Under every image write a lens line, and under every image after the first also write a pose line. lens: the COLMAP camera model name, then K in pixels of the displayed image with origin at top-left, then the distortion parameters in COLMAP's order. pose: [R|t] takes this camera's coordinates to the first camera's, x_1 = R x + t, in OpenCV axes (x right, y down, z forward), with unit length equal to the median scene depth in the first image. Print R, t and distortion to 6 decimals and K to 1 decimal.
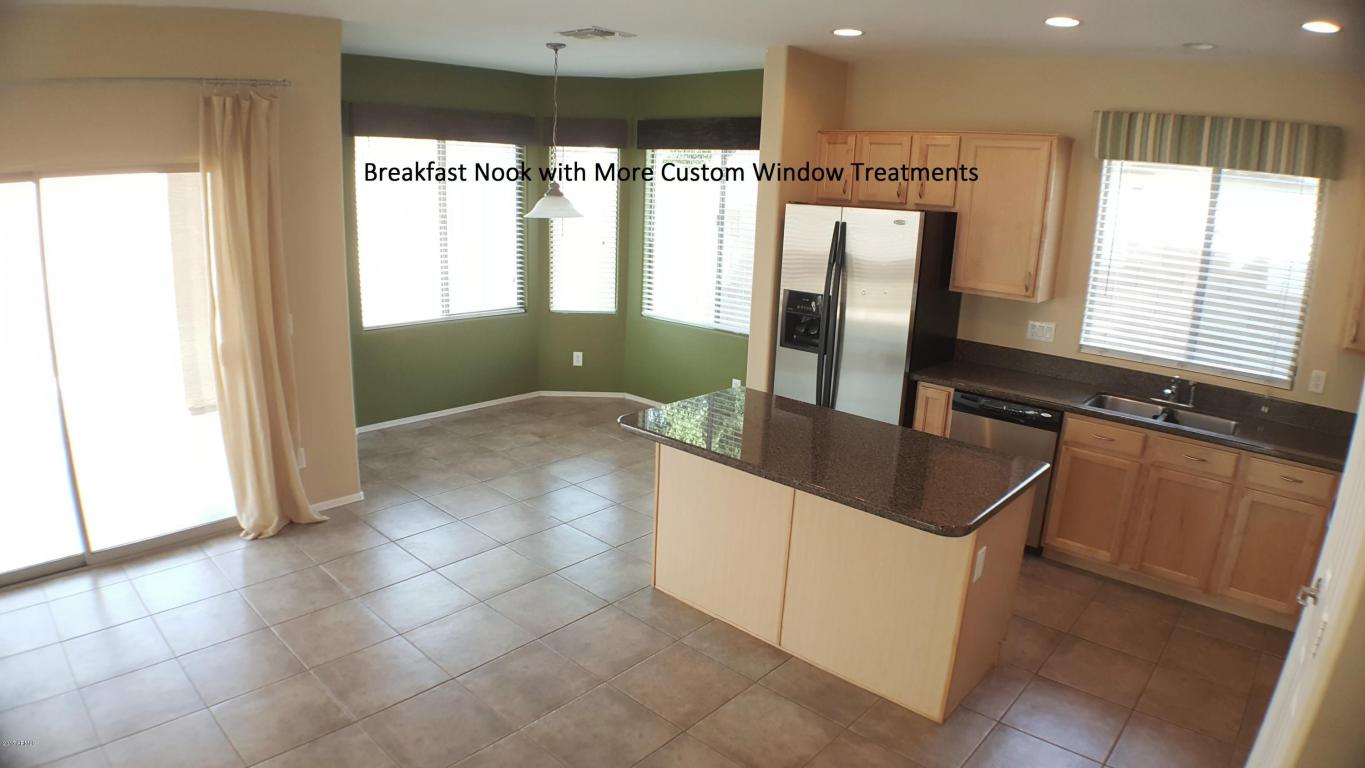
lens RADIAL K [[799.1, 0, 682.2], [0, 799.1, 393.3], [0, 0, 1]] dist [-0.144861, -0.000448]
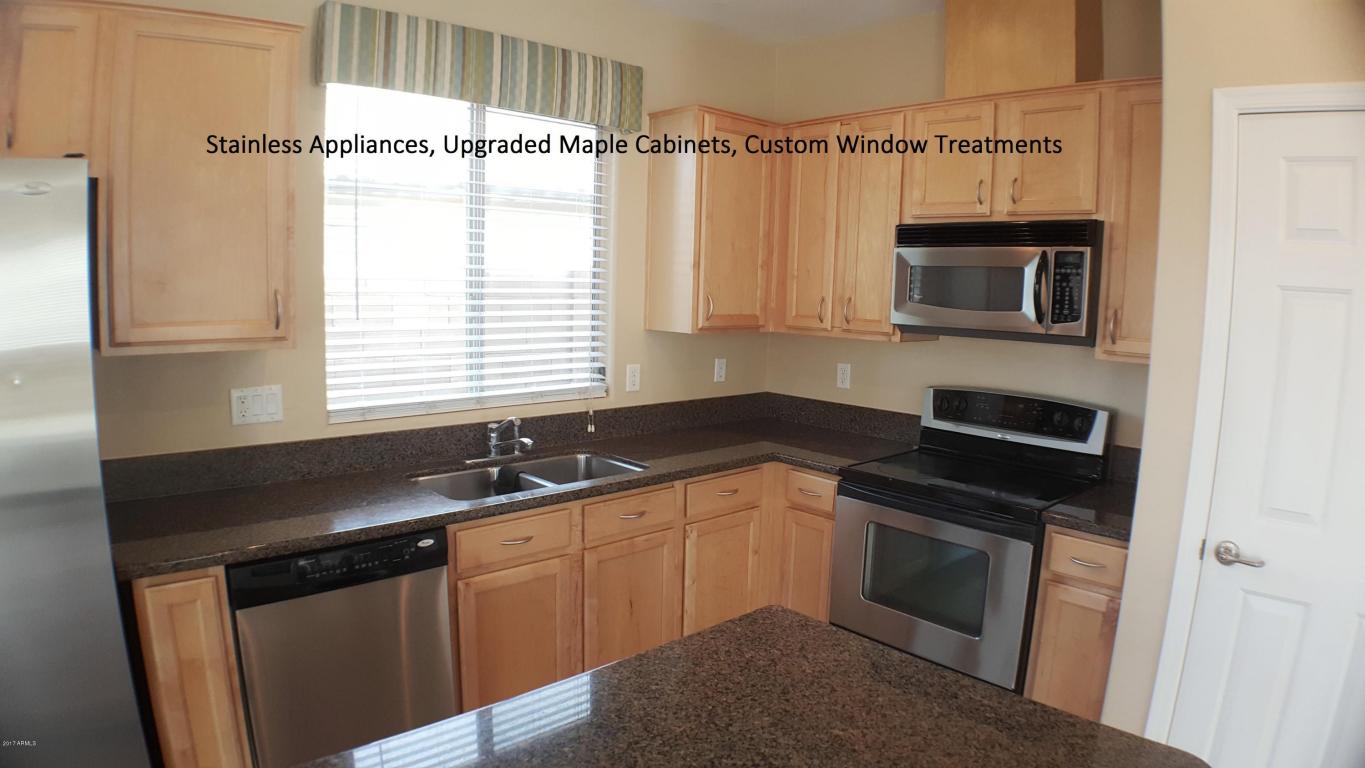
lens RADIAL K [[799.1, 0, 682.2], [0, 799.1, 393.3], [0, 0, 1]] dist [-0.144861, -0.000448]
pose [[0.092533, -0.171488, 0.980831, -0.027950], [0.230961, 0.961888, 0.146386, -0.115639], [-0.968553, 0.212988, 0.128613, 0.769598]]
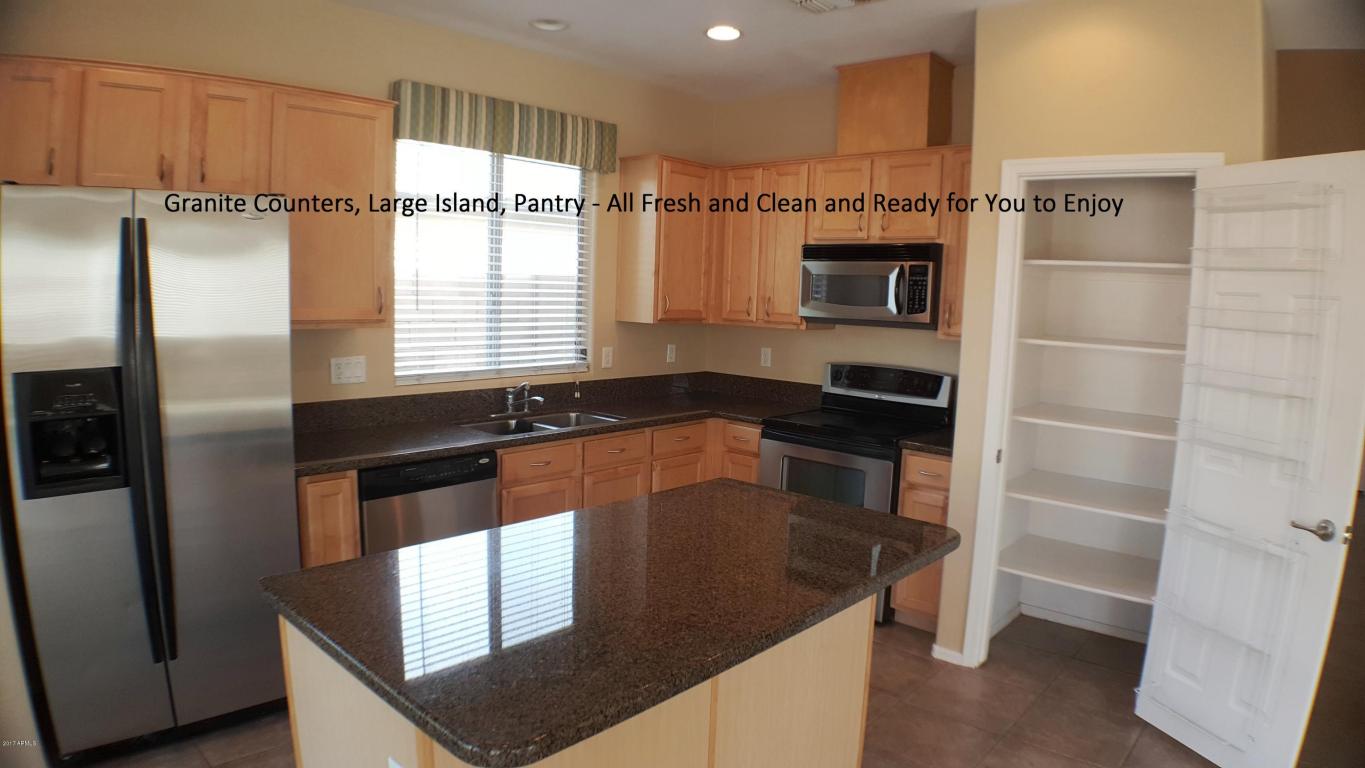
lens RADIAL K [[799.1, 0, 682.2], [0, 799.1, 393.3], [0, 0, 1]] dist [-0.144861, -0.000448]
pose [[0.001556, -0.165982, 0.986128, -0.321037], [0.220752, 0.961858, 0.161548, -0.129075], [-0.975329, 0.217438, 0.038137, 0.792668]]
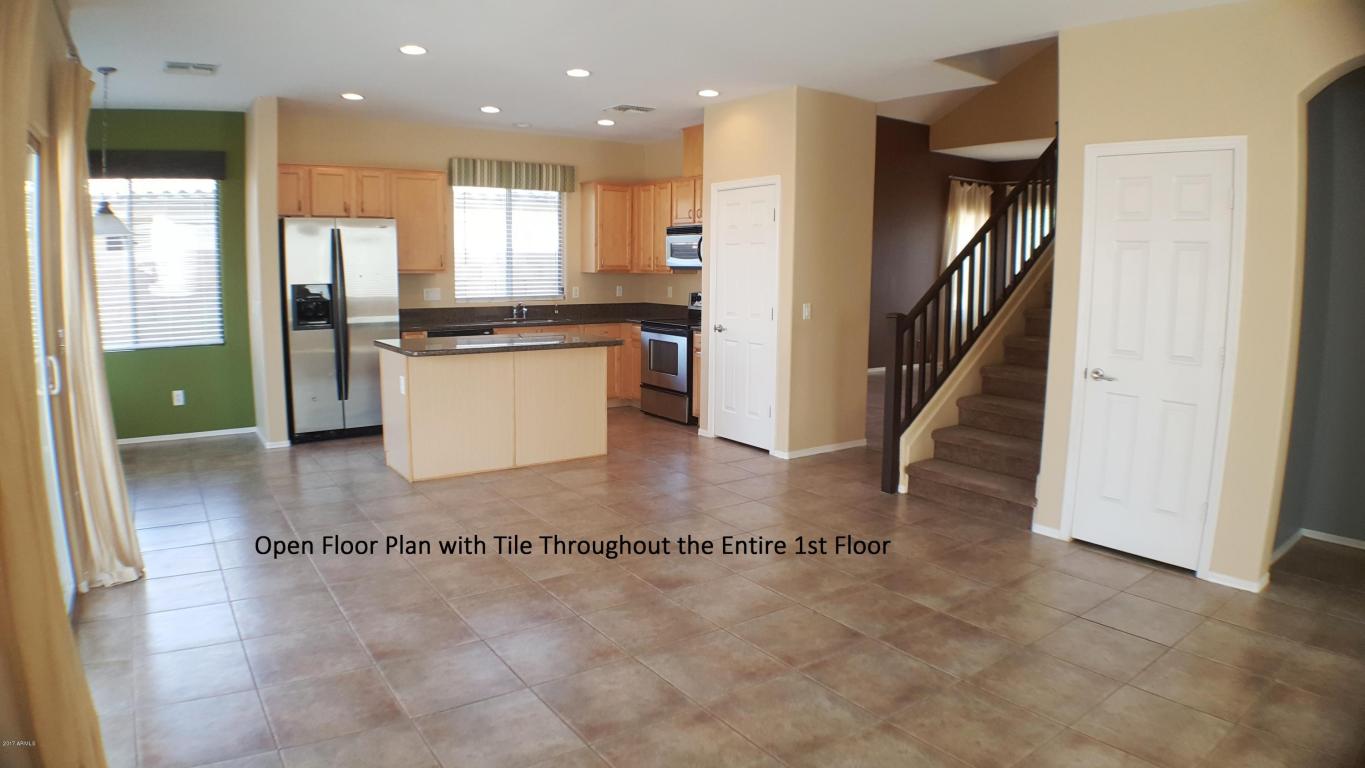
lens RADIAL K [[799.1, 0, 682.2], [0, 799.1, 393.3], [0, 0, 1]] dist [-0.144861, -0.000448]
pose [[0.220799, -0.190093, 0.956615, -1.189084], [0.244291, 0.960336, 0.134447, 0.027961], [-0.944230, 0.204007, 0.258479, 0.167797]]
